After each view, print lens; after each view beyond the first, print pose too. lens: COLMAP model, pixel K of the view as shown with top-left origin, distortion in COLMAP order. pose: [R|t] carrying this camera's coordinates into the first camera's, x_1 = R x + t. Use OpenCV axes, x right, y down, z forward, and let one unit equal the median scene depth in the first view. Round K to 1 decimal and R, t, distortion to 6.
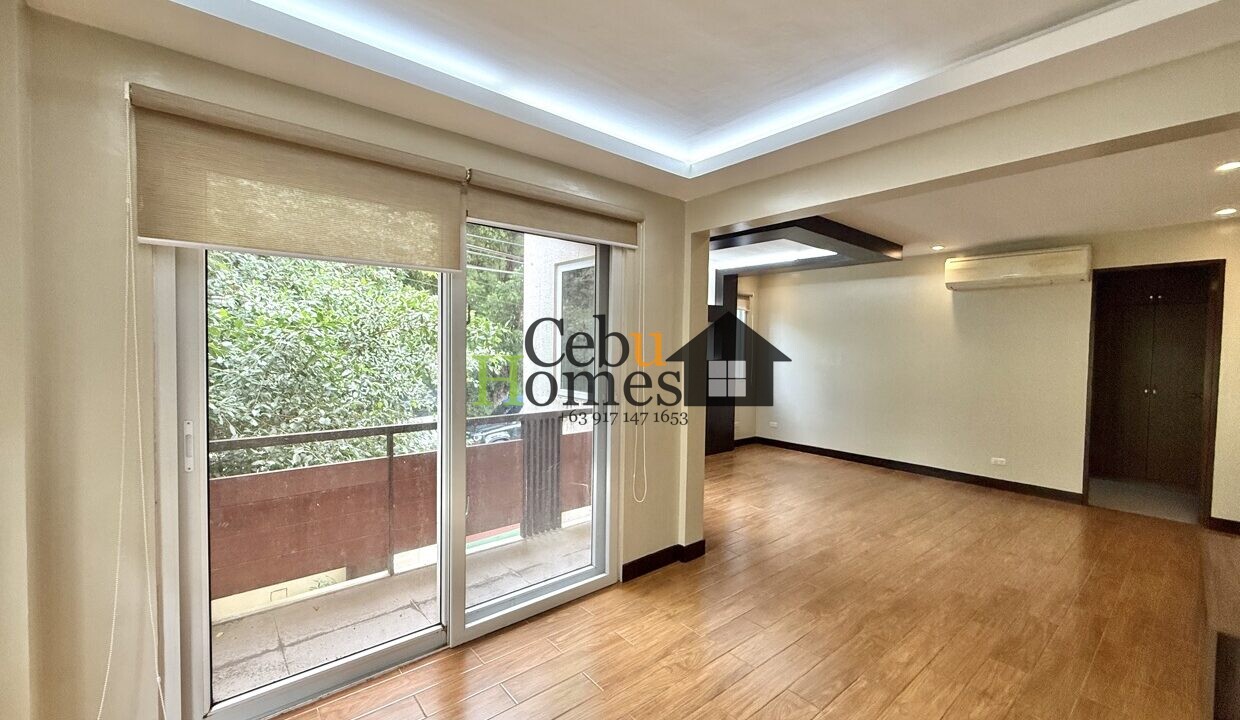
lens RADIAL K [[500.0, 0, 615.6], [0, 500.0, 360.6], [0, 0, 1]] dist [0.001198, -0.000095]
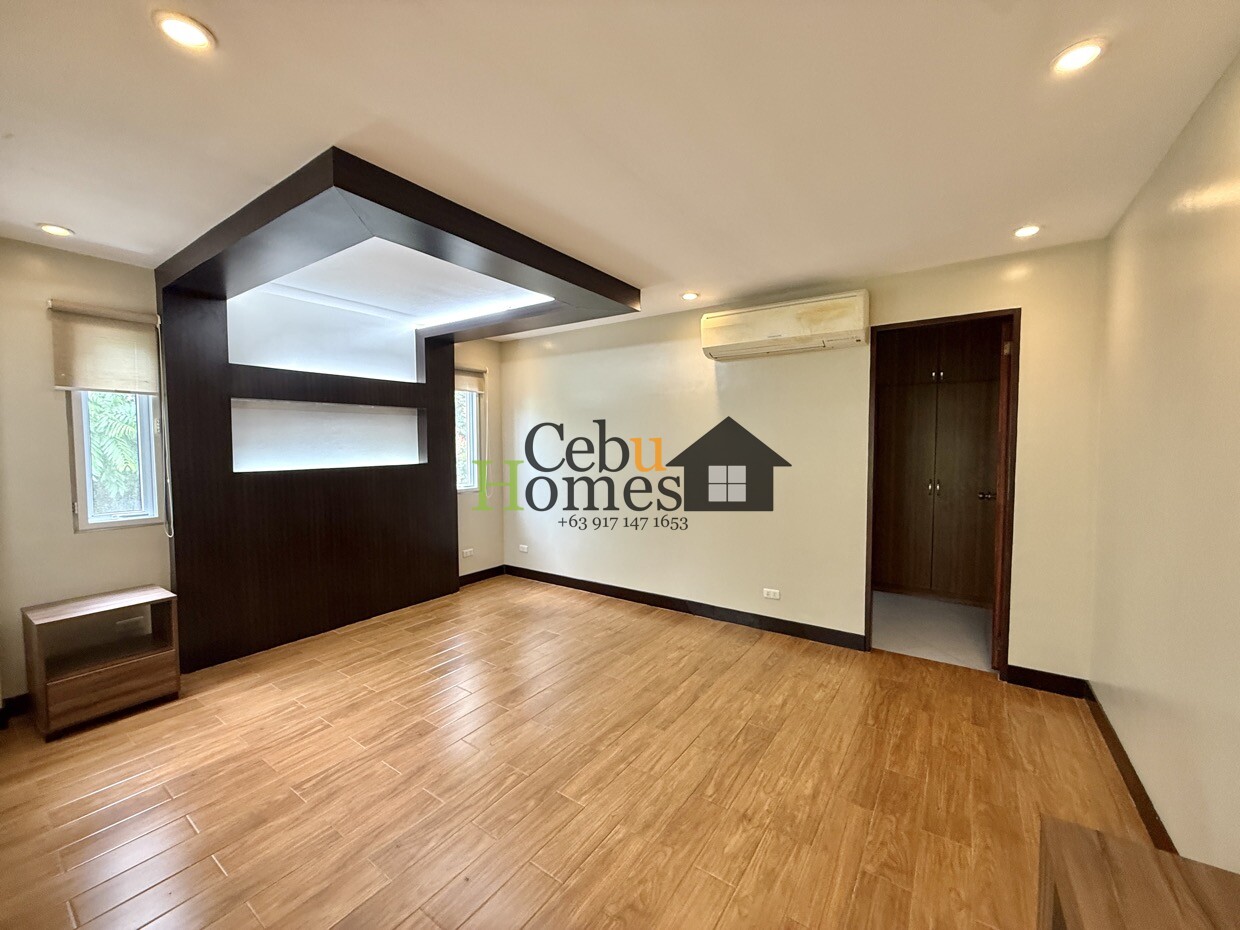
lens RADIAL K [[496.4, 0, 622.8], [0, 496.4, 465.3], [0, 0, 1]] dist [0.004042, 0.000017]
pose [[0.962968, -0.031435, 0.267778, 0.405034], [0.027195, 0.999439, 0.019527, -0.006959], [-0.268241, -0.011522, 0.963283, 0.397870]]
